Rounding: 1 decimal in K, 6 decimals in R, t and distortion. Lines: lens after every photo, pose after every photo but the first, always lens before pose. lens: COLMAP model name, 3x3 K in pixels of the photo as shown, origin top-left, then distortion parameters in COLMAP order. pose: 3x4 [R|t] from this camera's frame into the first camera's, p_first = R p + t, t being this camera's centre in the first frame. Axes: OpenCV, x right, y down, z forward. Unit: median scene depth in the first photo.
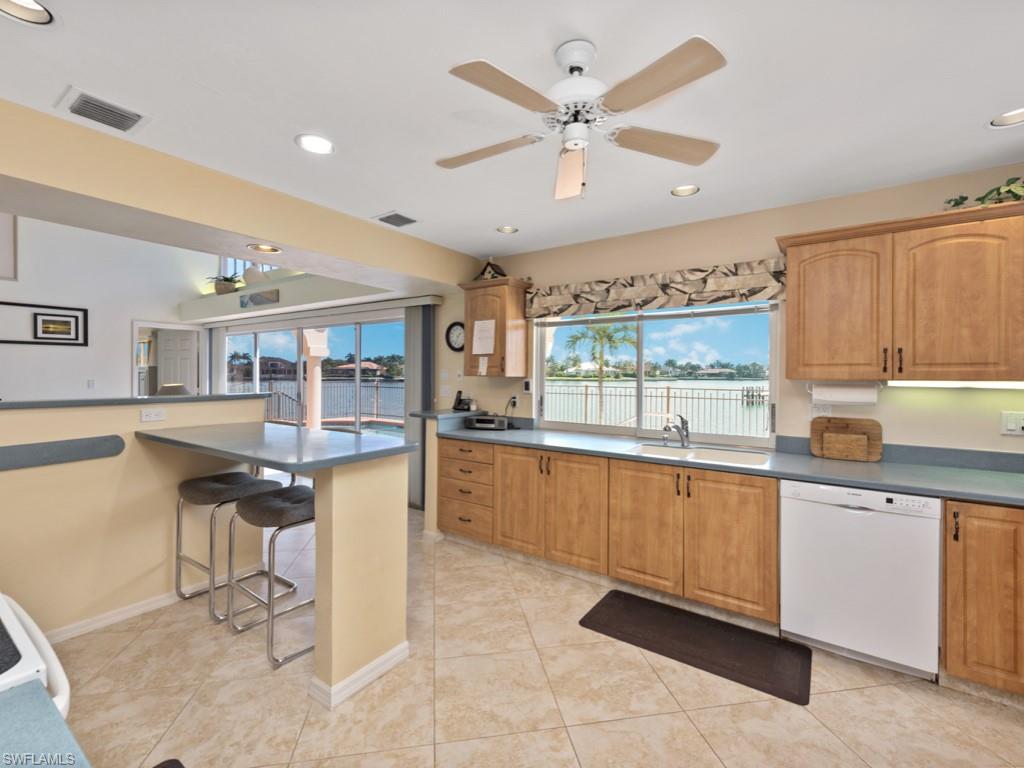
lens RADIAL K [[454.0, 0, 504.4], [0, 454.0, 376.9], [0, 0, 1]] dist [0.000742, -0.000144]
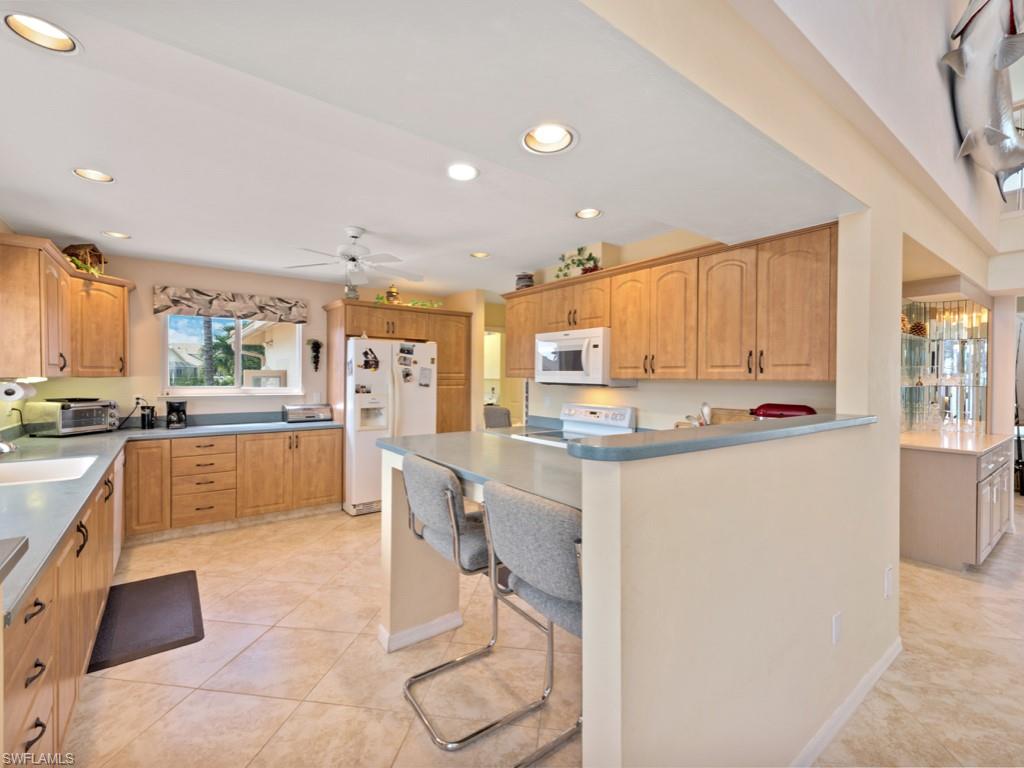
lens RADIAL K [[454.0, 0, 508.6], [0, 454.0, 380.6], [0, 0, 1]] dist [0.000742, -0.000144]
pose [[-0.952741, -0.013583, 0.303480, -1.030218], [-0.008215, 0.999787, 0.018958, -0.026663], [-0.303672, 0.015569, -0.952649, 2.408023]]
